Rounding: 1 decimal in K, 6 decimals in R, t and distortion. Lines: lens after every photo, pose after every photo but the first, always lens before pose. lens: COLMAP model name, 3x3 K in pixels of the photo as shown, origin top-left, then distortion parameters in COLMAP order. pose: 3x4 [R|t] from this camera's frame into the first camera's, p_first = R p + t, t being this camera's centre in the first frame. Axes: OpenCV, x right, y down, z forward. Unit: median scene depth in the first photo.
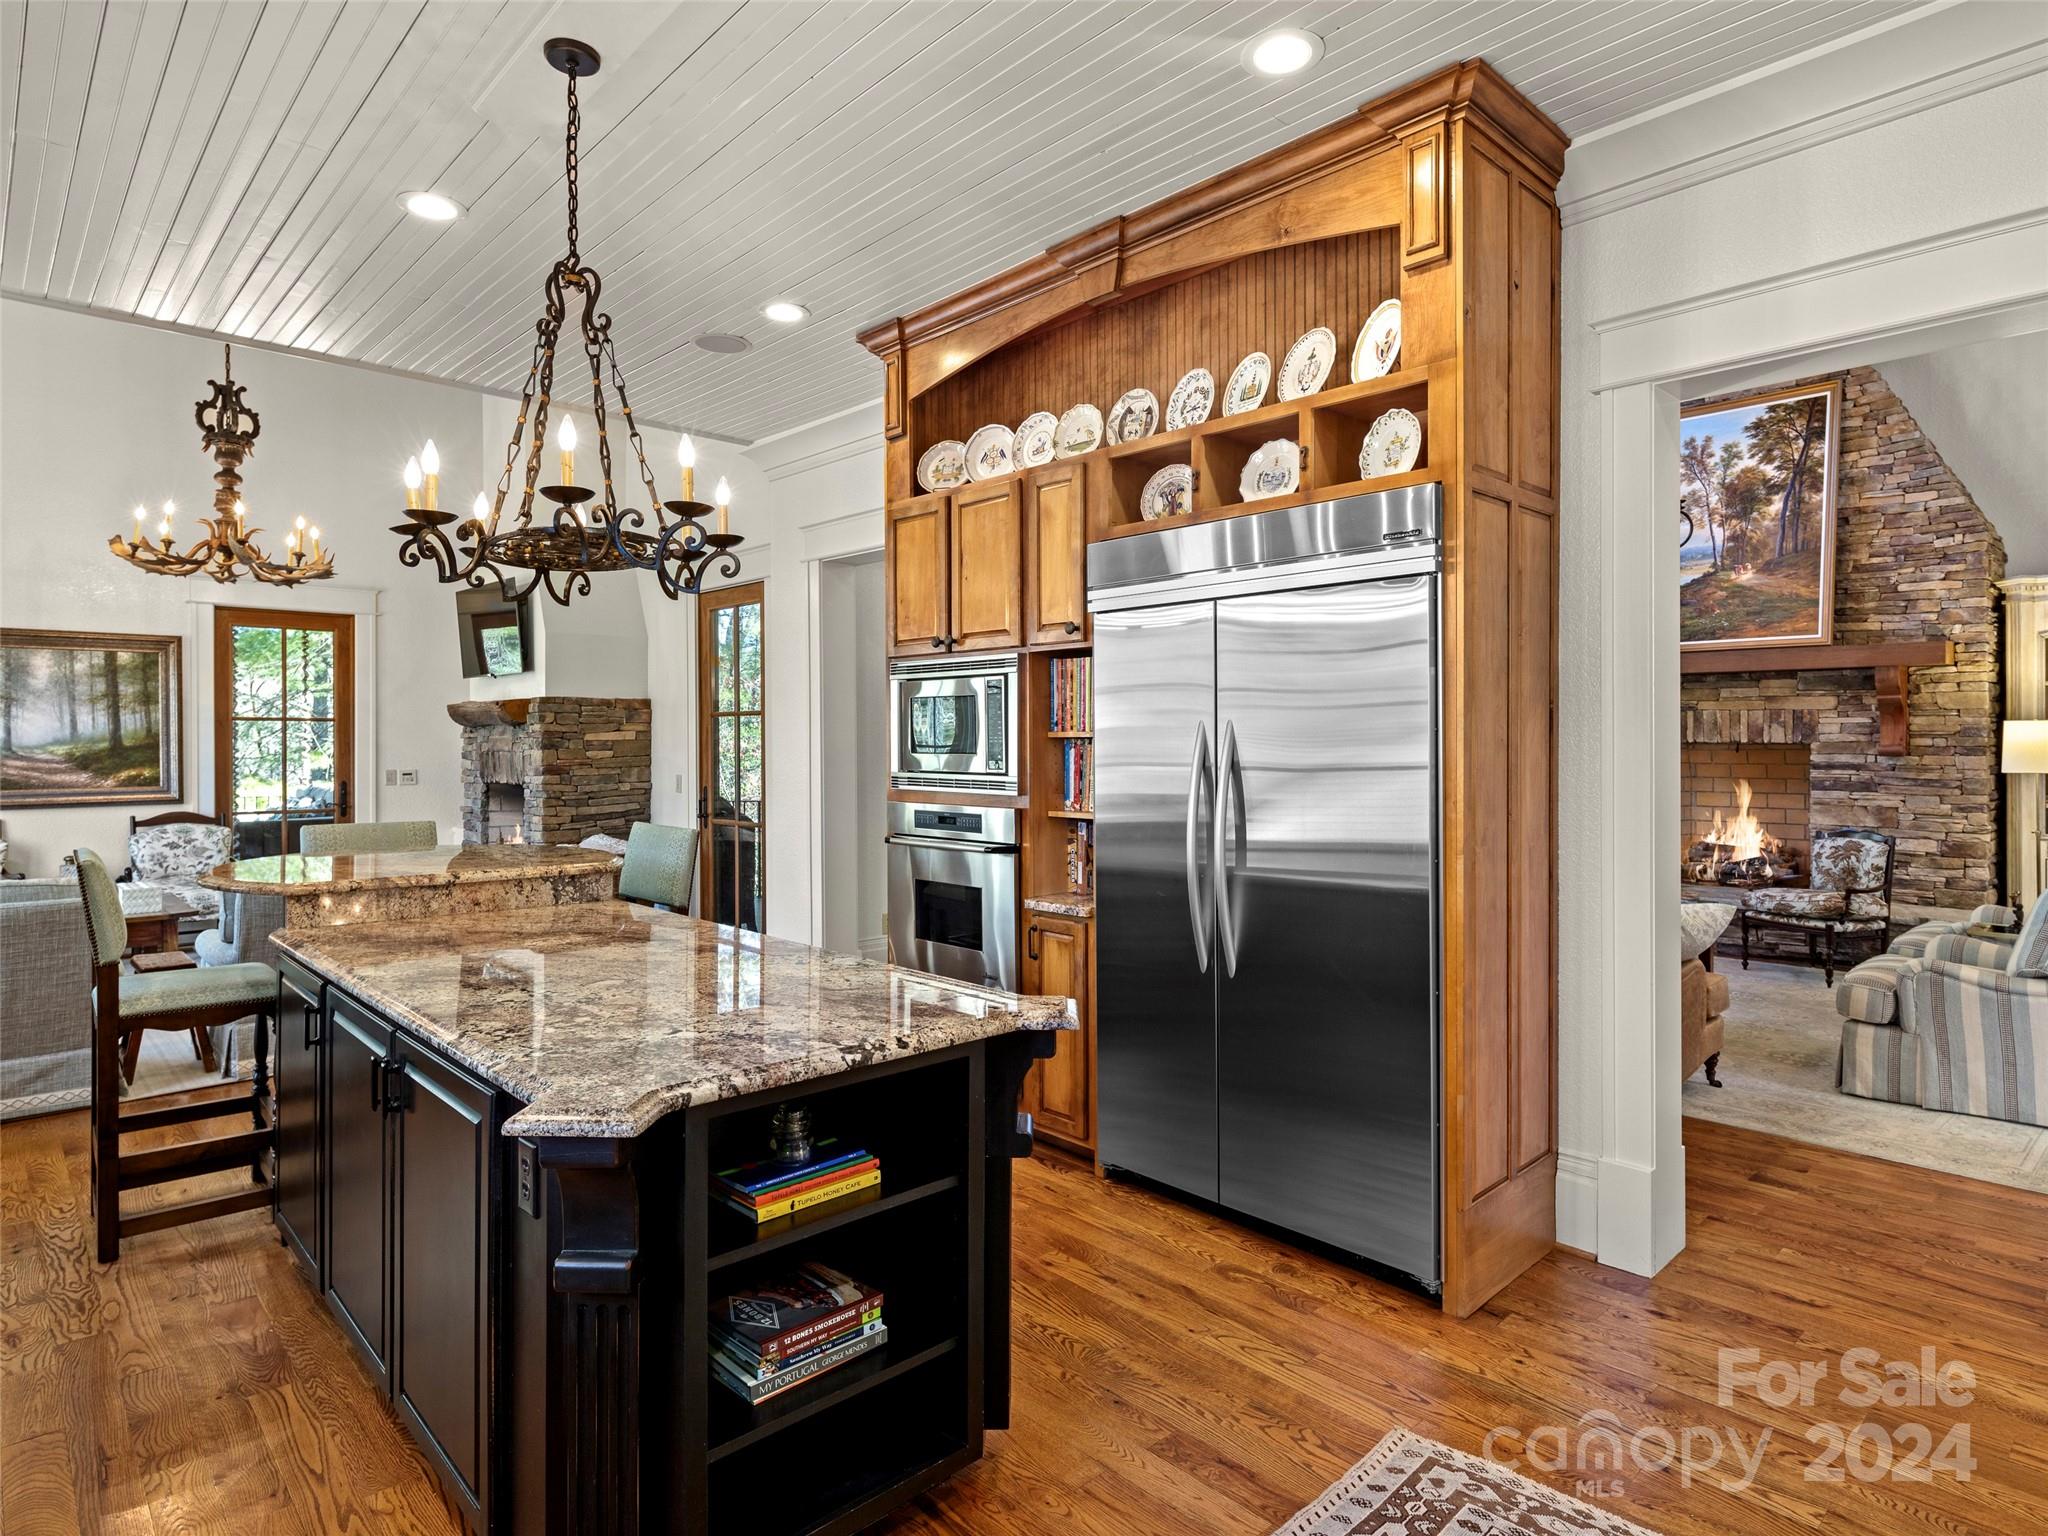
lens RADIAL K [[1121.0, 0, 1032.5], [0, 1121.0, 745.6], [0, 0, 1]] dist [0.004045, -0.008507]
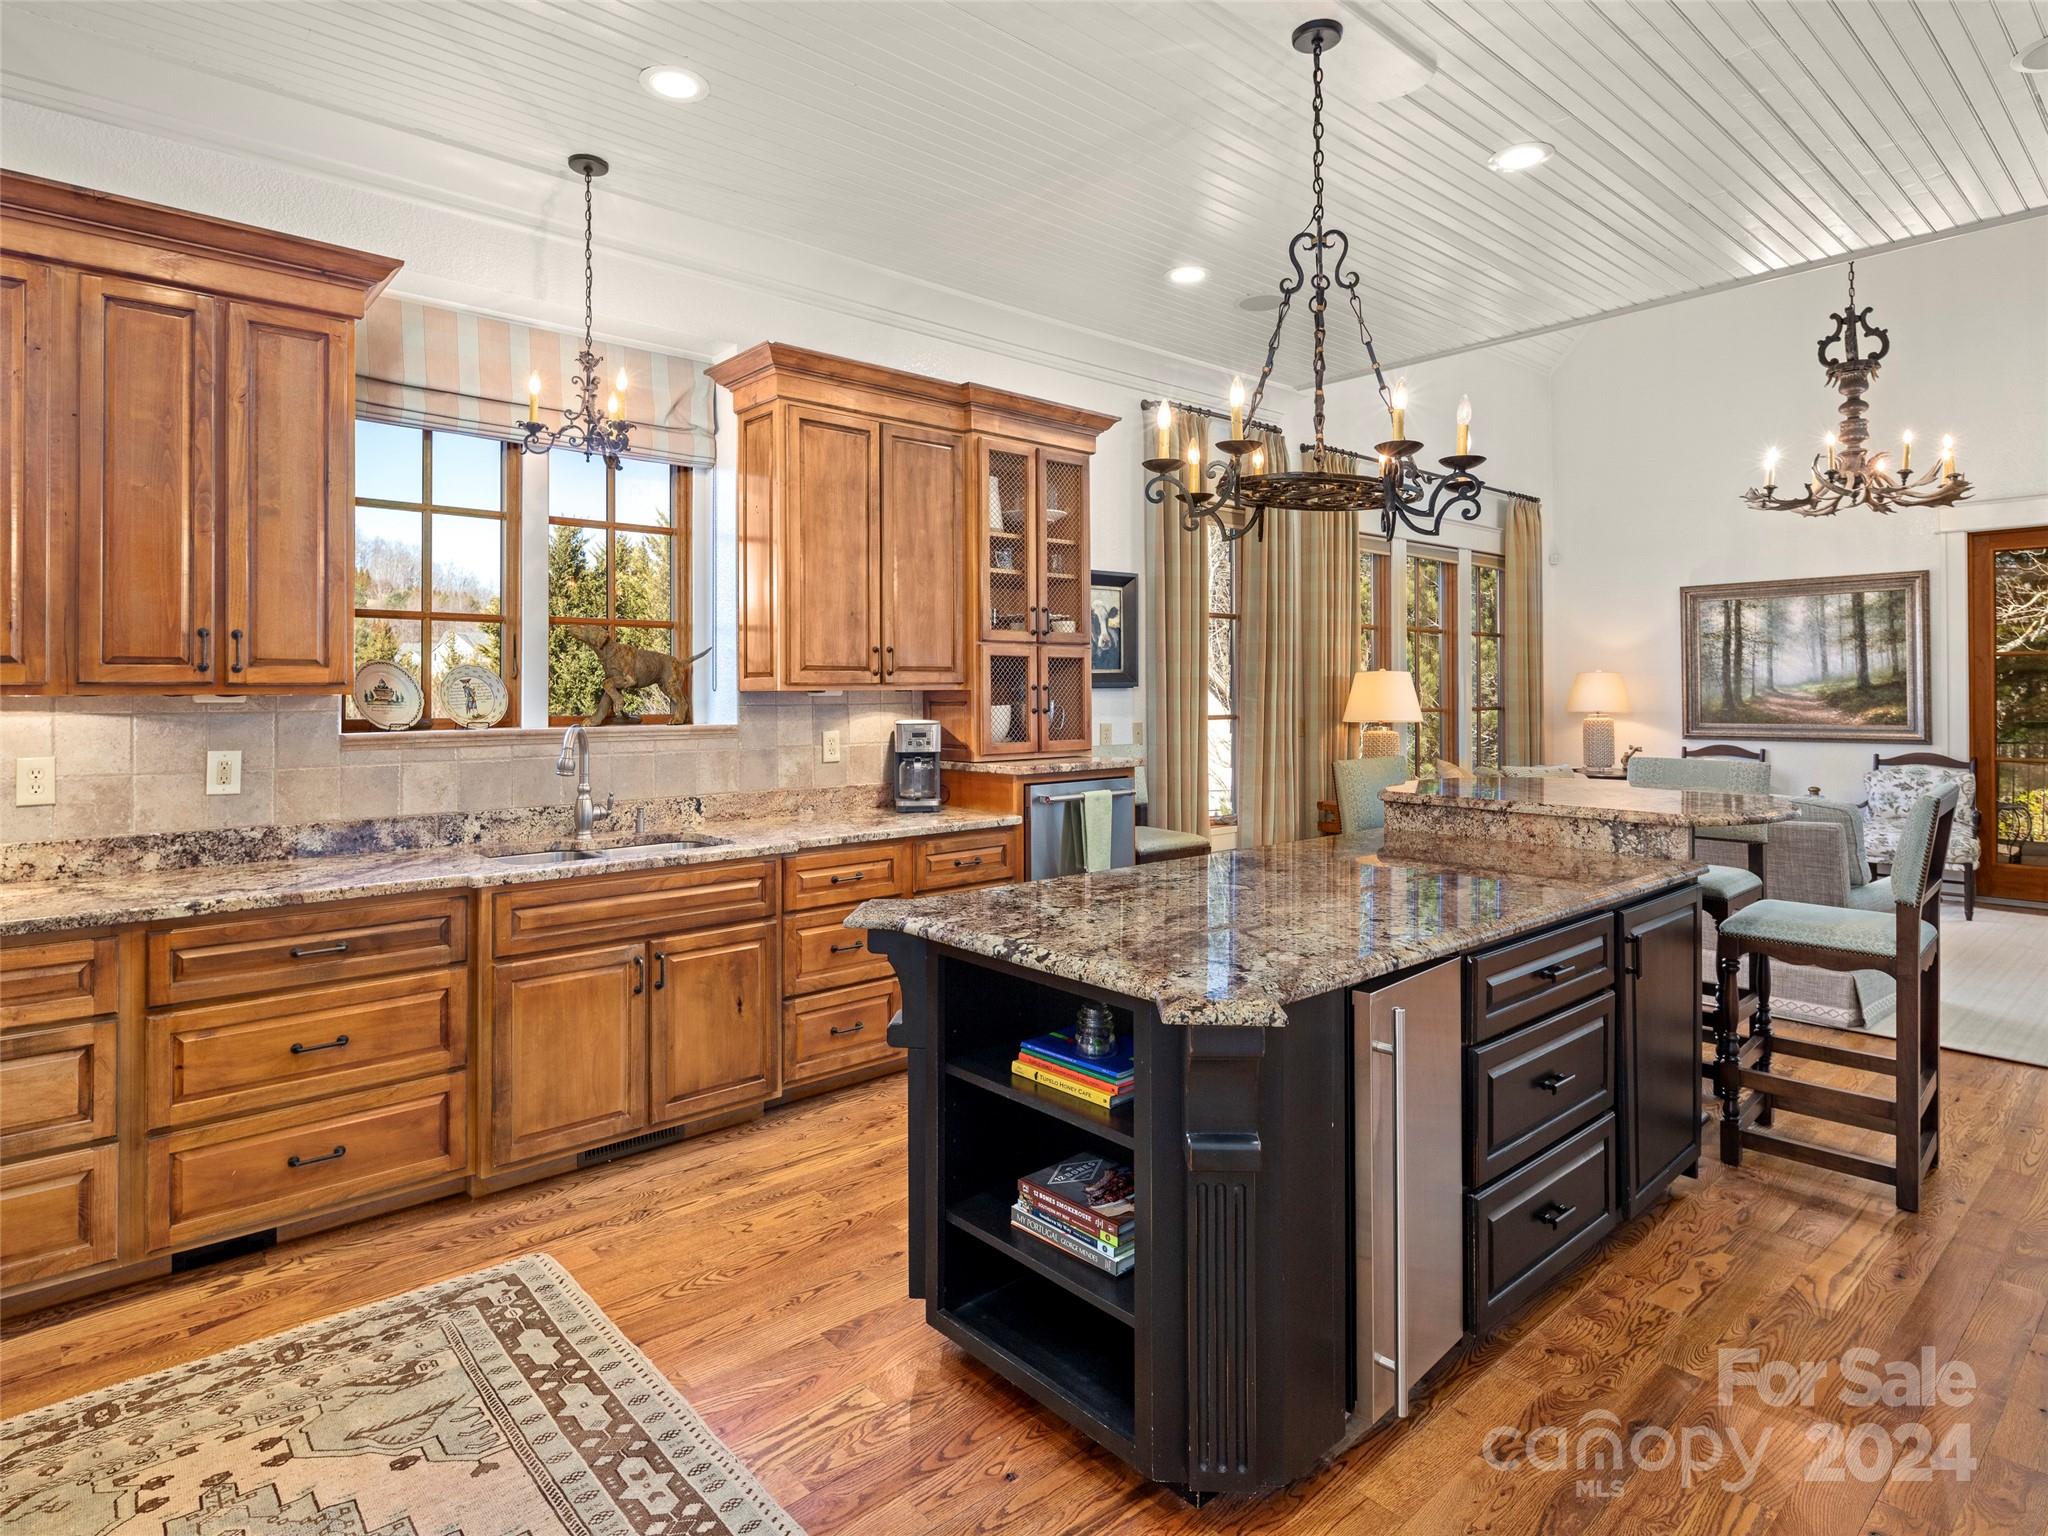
lens RADIAL K [[1121.0, 0, 1007.7], [0, 1121.0, 679.9], [0, 0, 1]] dist [0.004045, -0.008507]
pose [[-0.039836, -0.007752, -0.999176, 0.241622], [-0.001182, 0.999970, -0.007711, 0.004922], [0.999206, 0.000874, -0.039844, 0.265826]]
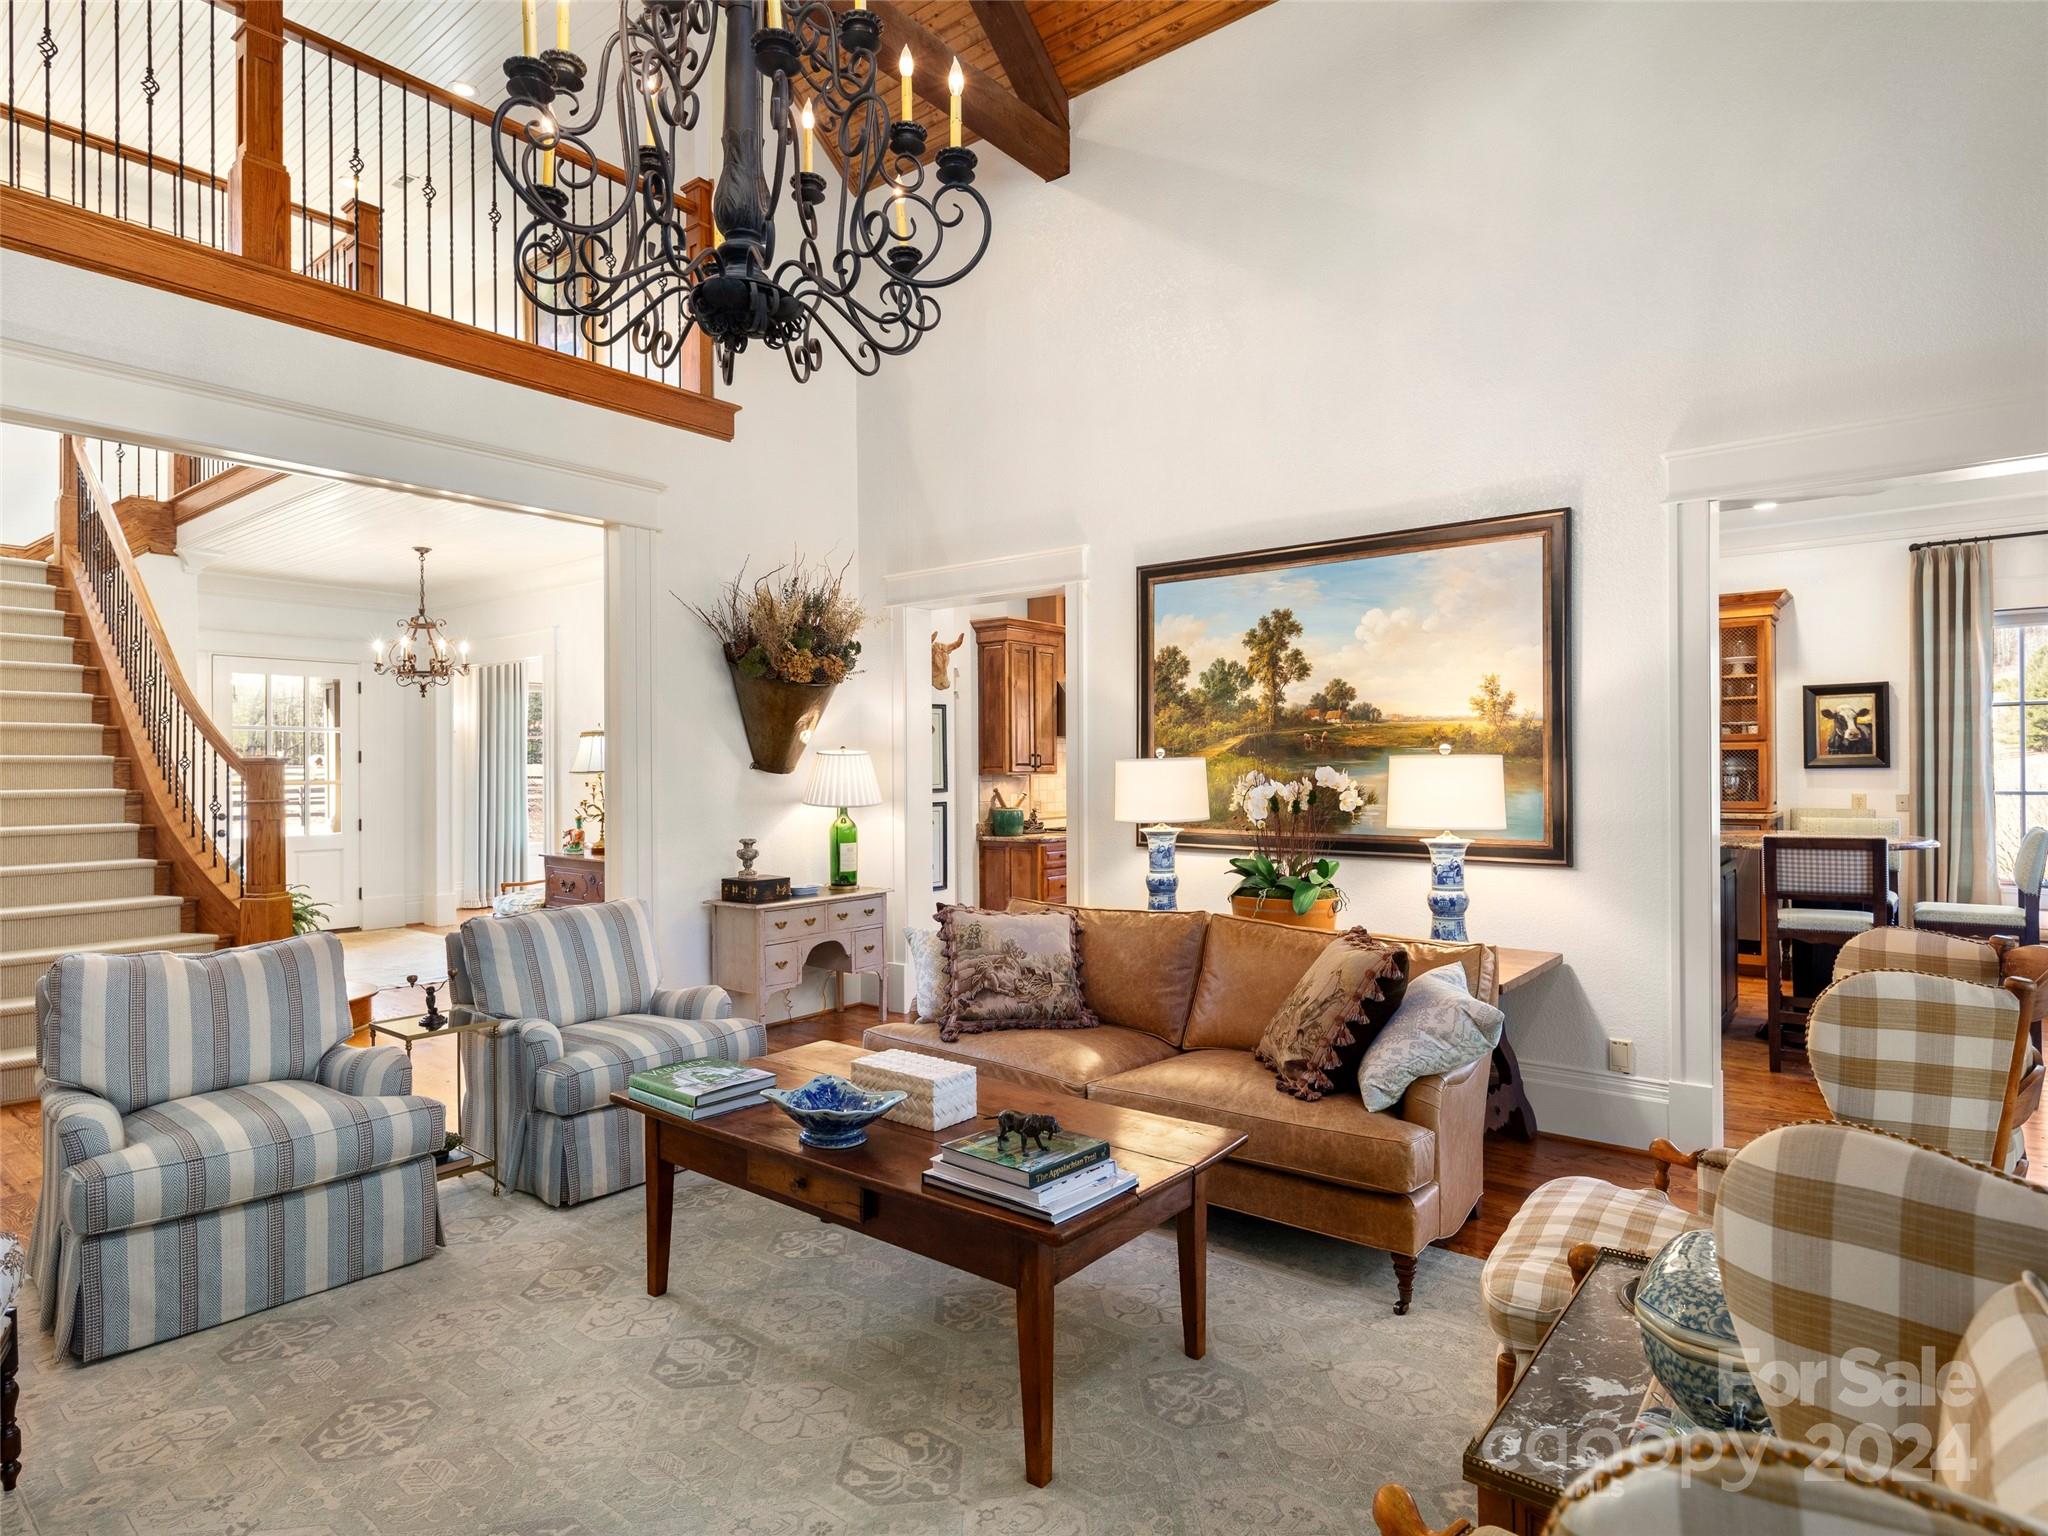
lens RADIAL K [[1121.0, 0, 1028.5], [0, 1121.0, 785.0], [0, 0, 1]] dist [0.004045, -0.008507]
pose [[-0.991211, 0.009980, -0.131910, 0.382331], [0.007891, 0.999835, 0.016349, -0.002663], [0.132051, 0.015165, -0.991127, 1.224149]]
